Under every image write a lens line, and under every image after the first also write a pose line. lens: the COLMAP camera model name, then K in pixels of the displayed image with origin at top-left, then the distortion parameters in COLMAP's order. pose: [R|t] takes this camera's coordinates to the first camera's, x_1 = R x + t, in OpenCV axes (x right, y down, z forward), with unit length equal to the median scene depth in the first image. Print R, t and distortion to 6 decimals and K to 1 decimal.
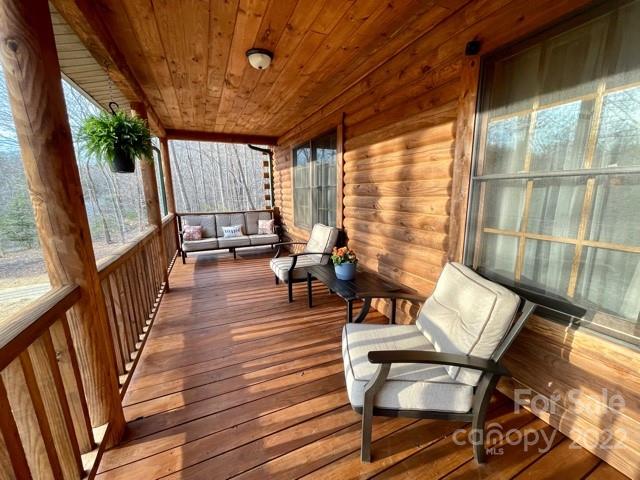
lens RADIAL K [[255.0, 0, 306.9], [0, 255.0, 238.0], [0, 0, 1]] dist [0.149292, 0.000034]
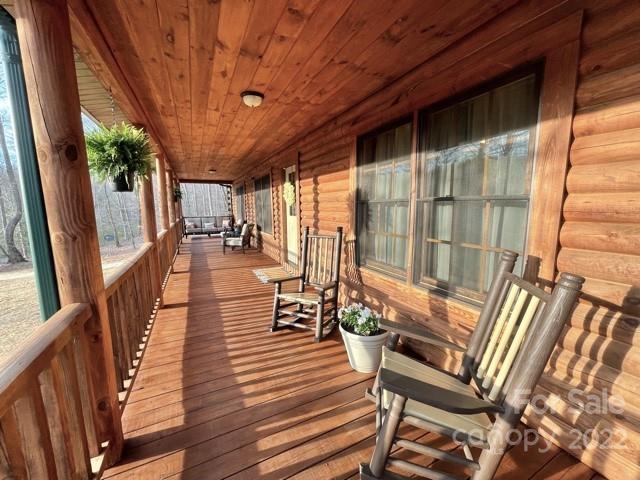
lens RADIAL K [[261.1, 0, 320.0], [0, 261.1, 240.0], [0, 0, 1]] dist [-0.001539, 0.000259]
pose [[0.998133, -0.005273, 0.060848, 0.074200], [0.008587, 0.998486, -0.054331, 0.033380], [-0.060470, 0.054752, 0.996667, -0.178820]]
